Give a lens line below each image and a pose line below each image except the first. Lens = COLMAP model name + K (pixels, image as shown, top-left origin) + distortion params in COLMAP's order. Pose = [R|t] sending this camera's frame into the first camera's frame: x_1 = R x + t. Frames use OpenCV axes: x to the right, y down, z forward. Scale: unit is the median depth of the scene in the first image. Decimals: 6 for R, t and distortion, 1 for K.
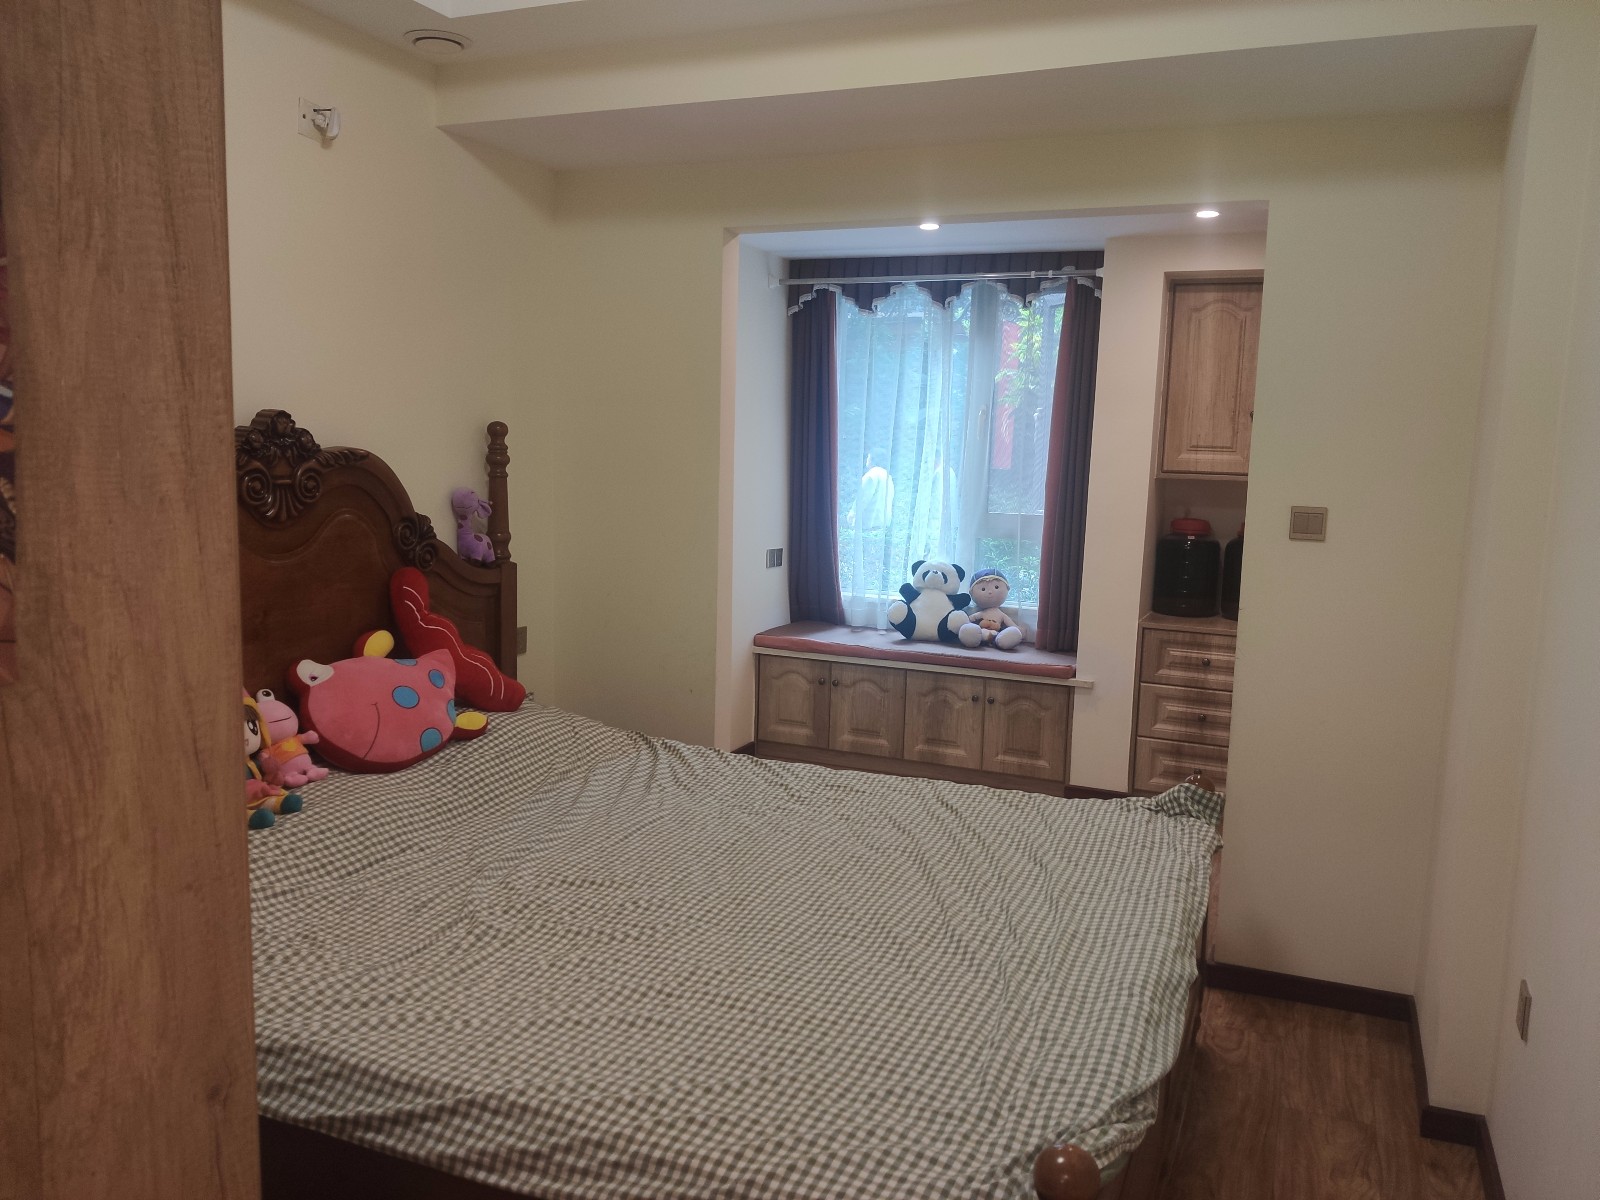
lens RADIAL K [[1220.6, 0, 800.0], [0, 1220.6, 600.0], [0, 0, 1]] dist [0.046770, -0.050679]
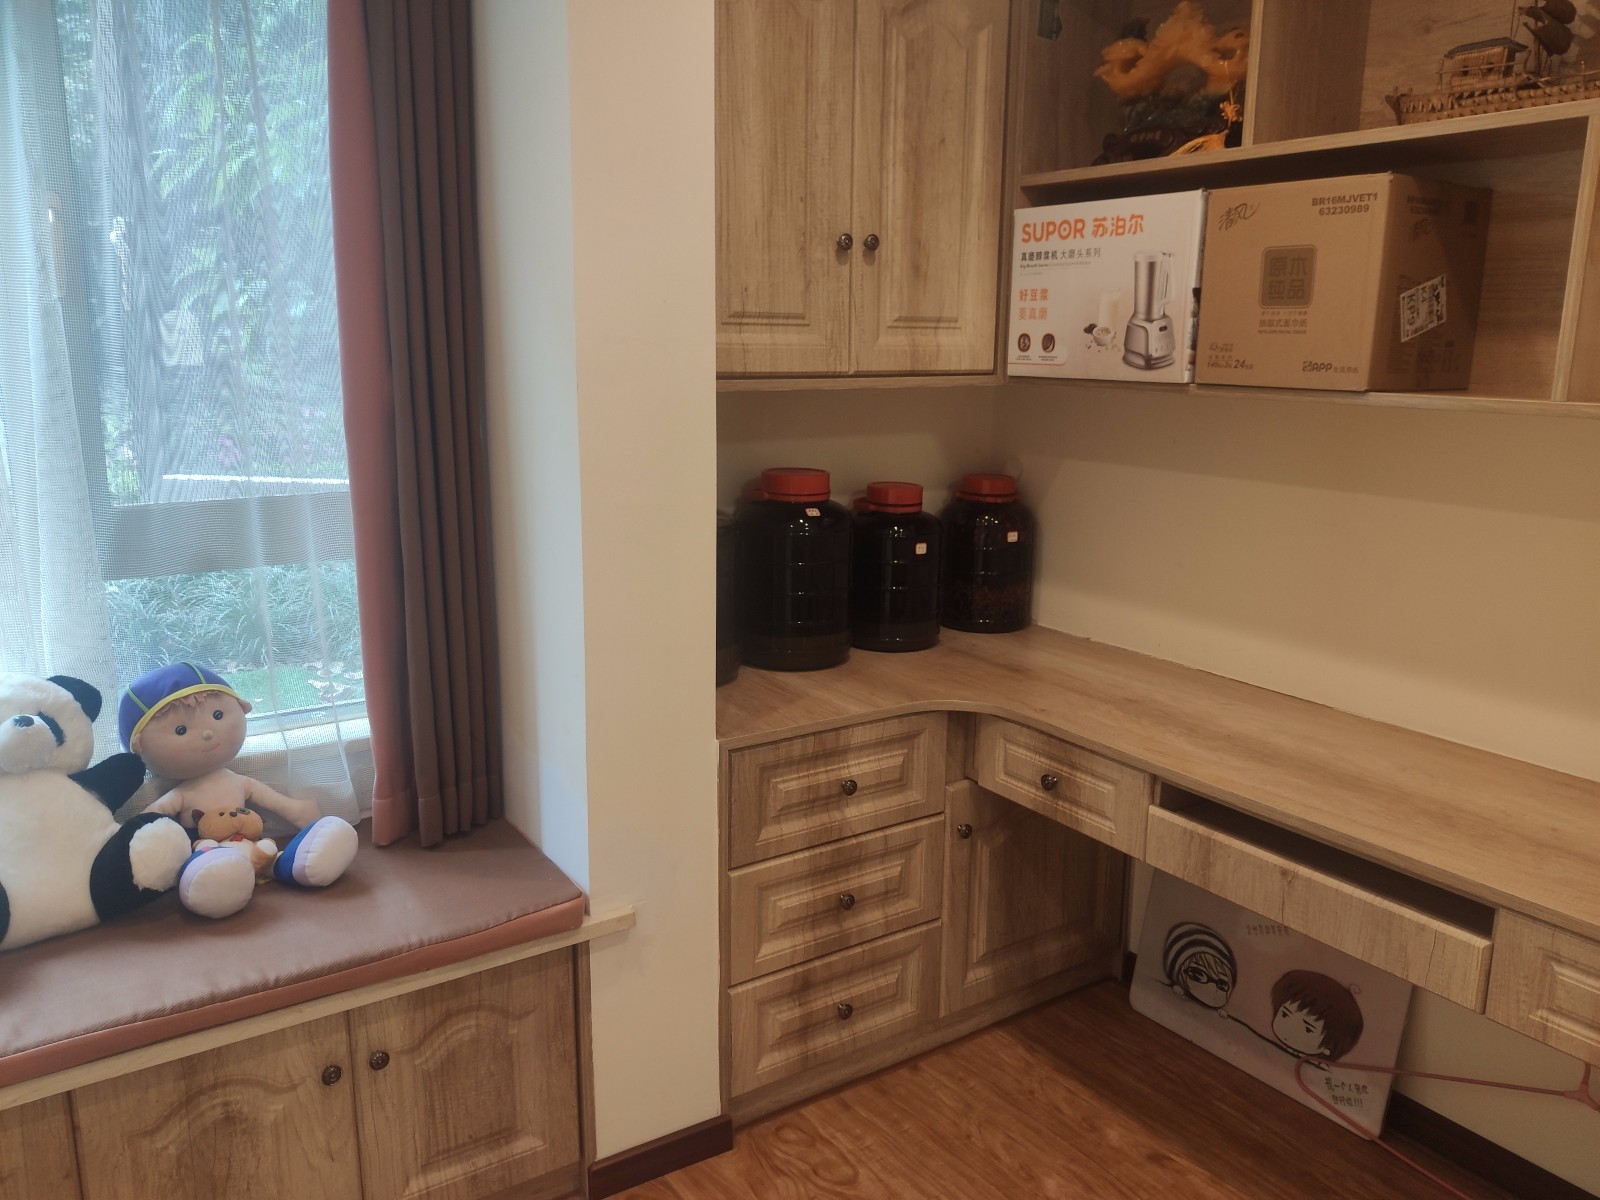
lens RADIAL K [[1220.6, 0, 800.0], [0, 1220.6, 600.0], [0, 0, 1]] dist [0.046770, -0.050679]
pose [[0.546666, -0.201997, 0.812622, -0.039050], [0.119345, 0.979355, 0.163158, -0.093357], [-0.828802, 0.007790, 0.559487, 0.733010]]
